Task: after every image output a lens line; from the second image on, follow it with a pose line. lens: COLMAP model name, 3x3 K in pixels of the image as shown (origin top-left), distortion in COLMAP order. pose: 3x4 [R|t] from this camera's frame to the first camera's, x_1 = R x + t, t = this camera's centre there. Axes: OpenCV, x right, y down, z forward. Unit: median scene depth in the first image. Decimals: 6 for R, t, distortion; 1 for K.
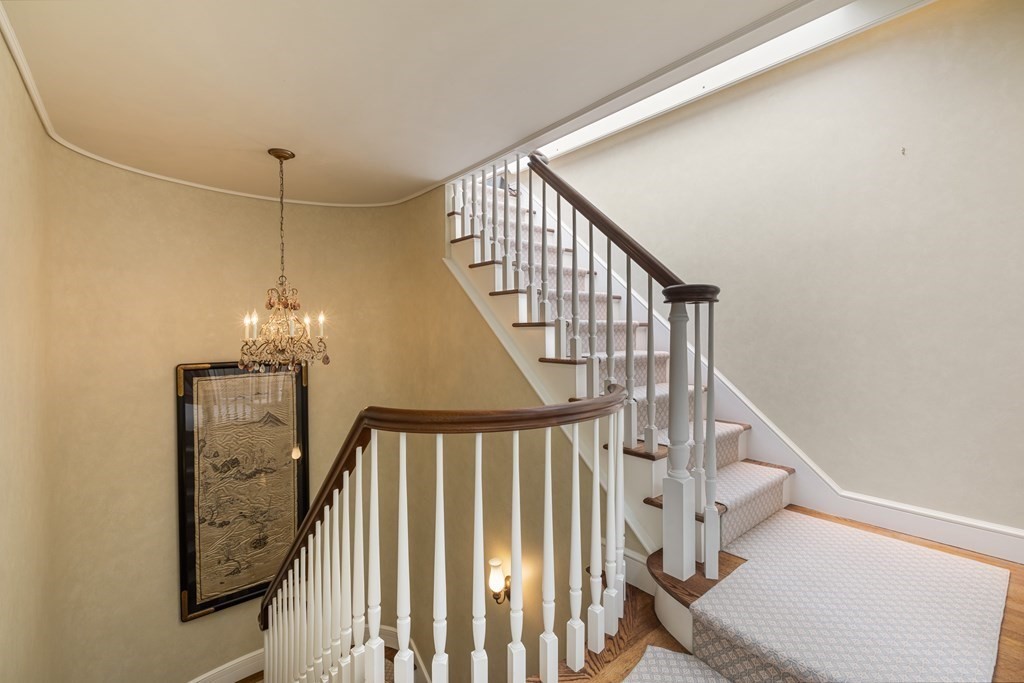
lens RADIAL K [[458.1, 0, 515.7], [0, 458.1, 339.4], [0, 0, 1]] dist [0.004408, -0.001961]
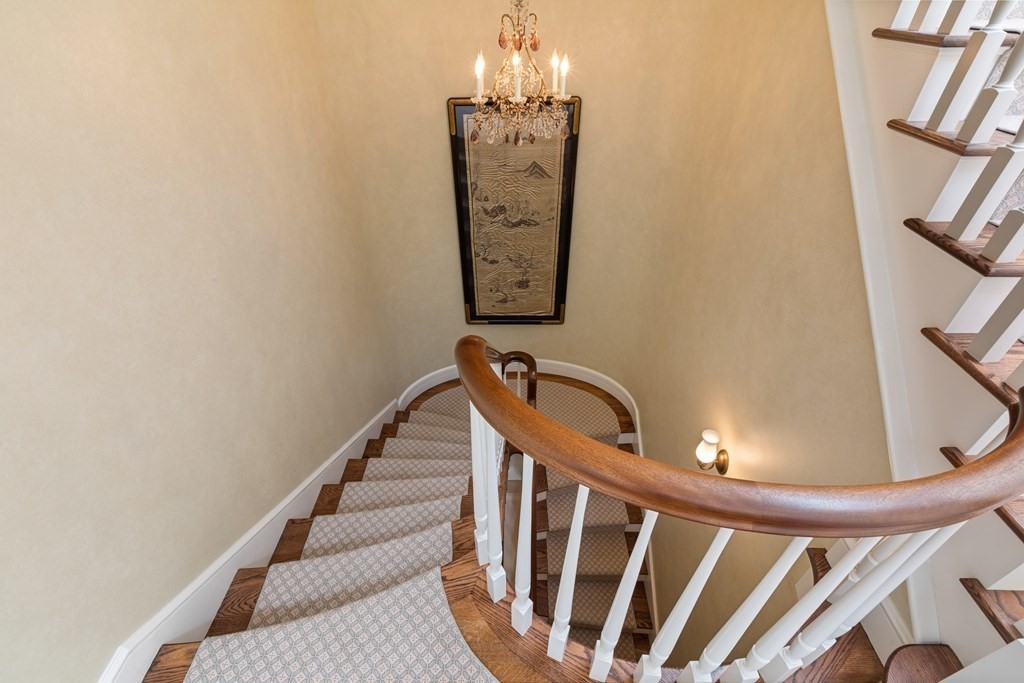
lens RADIAL K [[458.1, 0, 506.6], [0, 458.1, 338.4], [0, 0, 1]] dist [0.004408, -0.001961]
pose [[0.745545, 0.409523, -0.525789, 0.034024], [-0.006110, 0.793100, 0.609061, -0.118228], [0.666427, -0.450870, 0.593794, 0.293846]]
